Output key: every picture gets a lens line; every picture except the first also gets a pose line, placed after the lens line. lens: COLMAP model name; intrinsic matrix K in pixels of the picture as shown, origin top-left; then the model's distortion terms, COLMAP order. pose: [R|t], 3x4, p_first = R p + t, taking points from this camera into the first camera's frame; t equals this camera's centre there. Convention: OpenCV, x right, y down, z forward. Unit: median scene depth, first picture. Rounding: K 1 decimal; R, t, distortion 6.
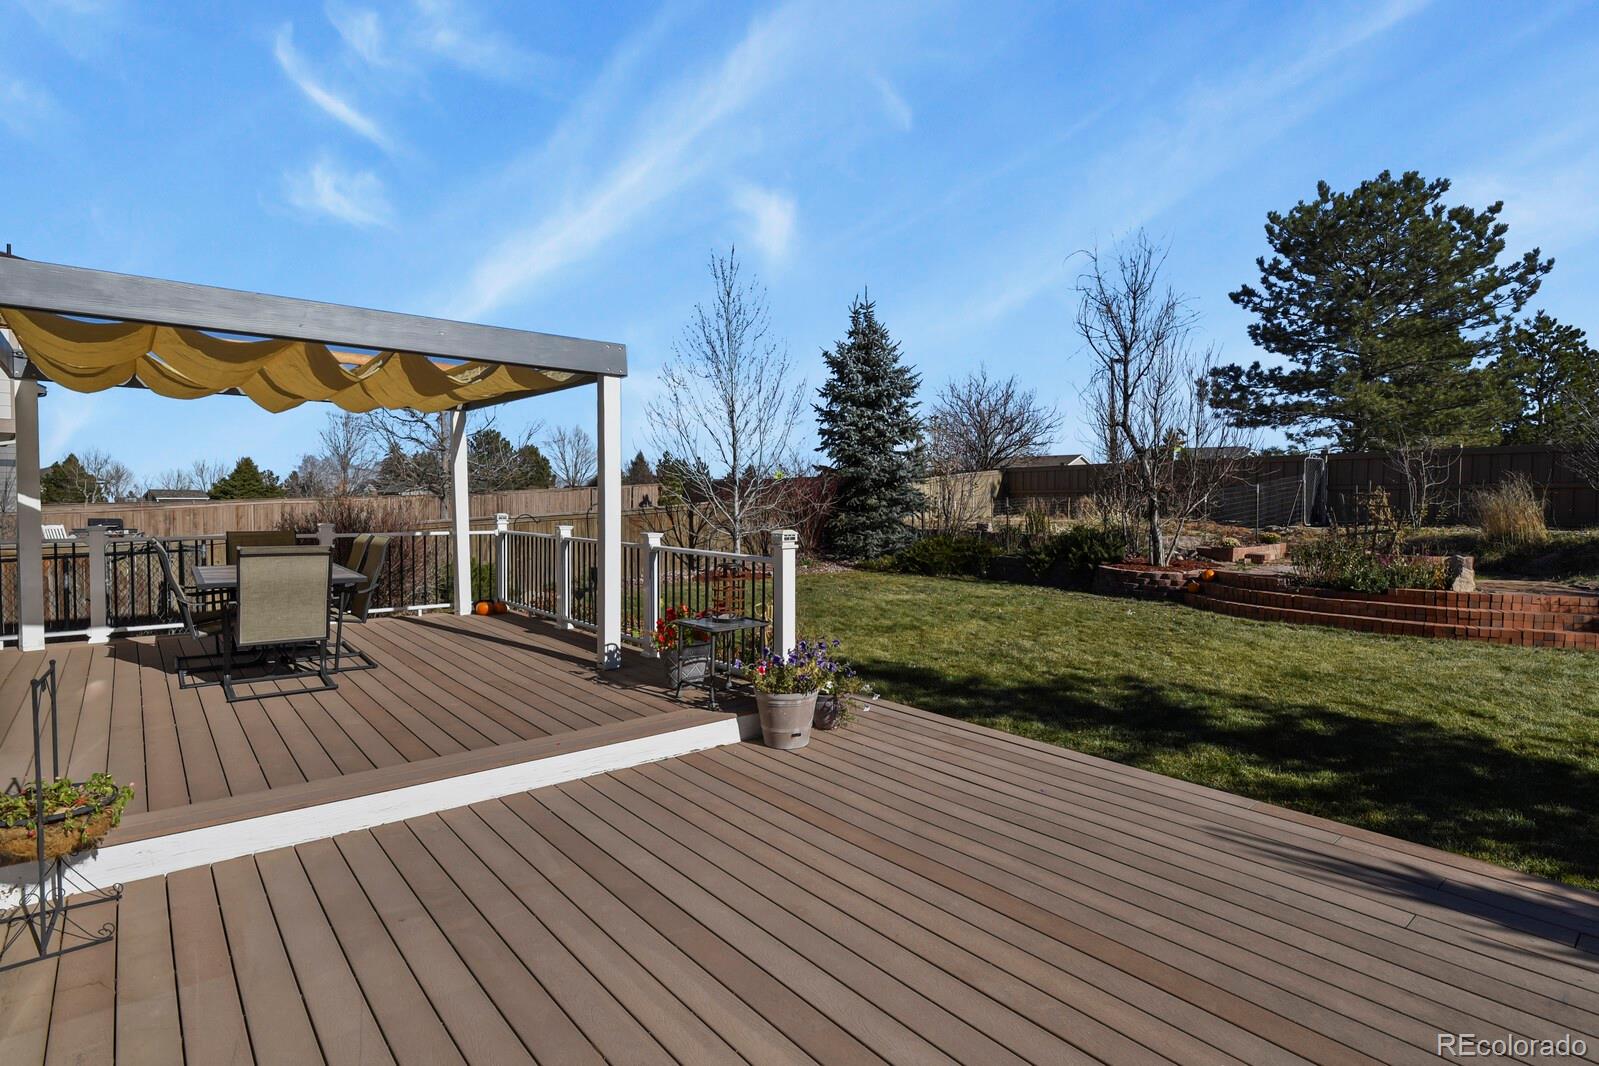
lens RADIAL K [[805.9, 0, 799.5], [0, 805.9, 533.0], [0, 0, 1]] dist [-0.005135, -0.002027]
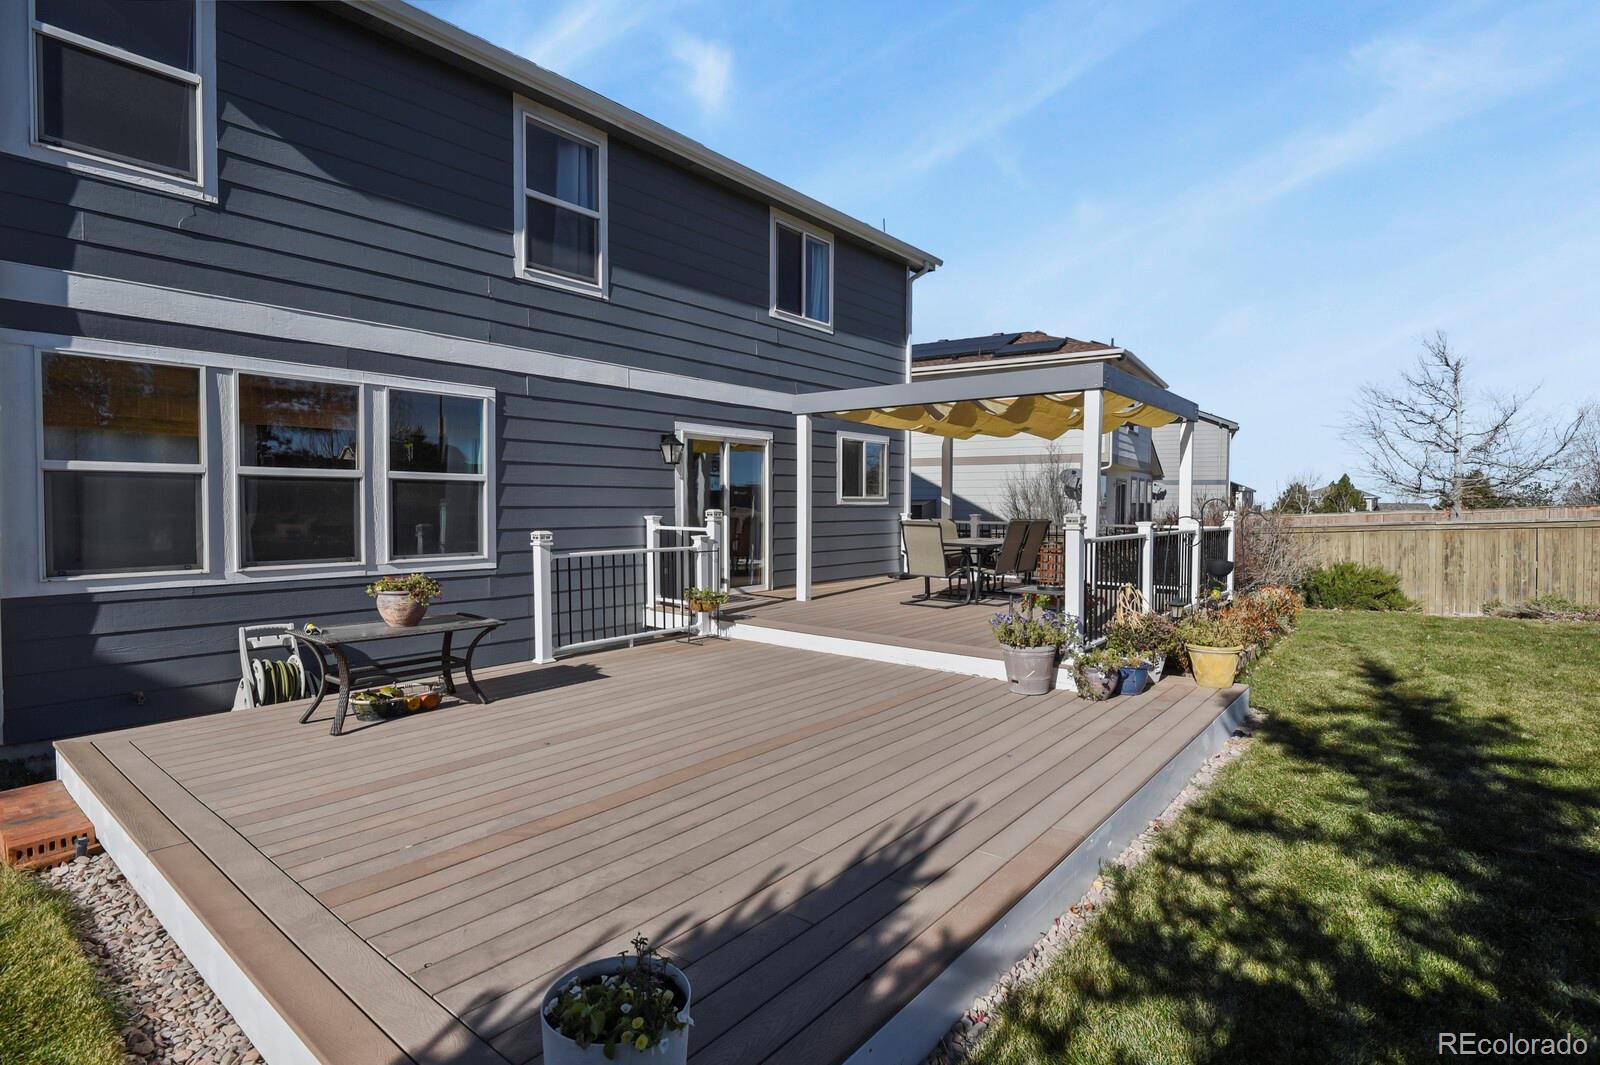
lens RADIAL K [[775.4, 0, 806.0], [0, 775.4, 528.8], [0, 0, 1]] dist [-0.003468, -0.000056]
pose [[0.182757, 0.024473, -0.982853, 1.040555], [-0.048485, 0.998698, 0.015852, 0.021240], [0.981962, 0.044756, 0.183706, 0.459117]]
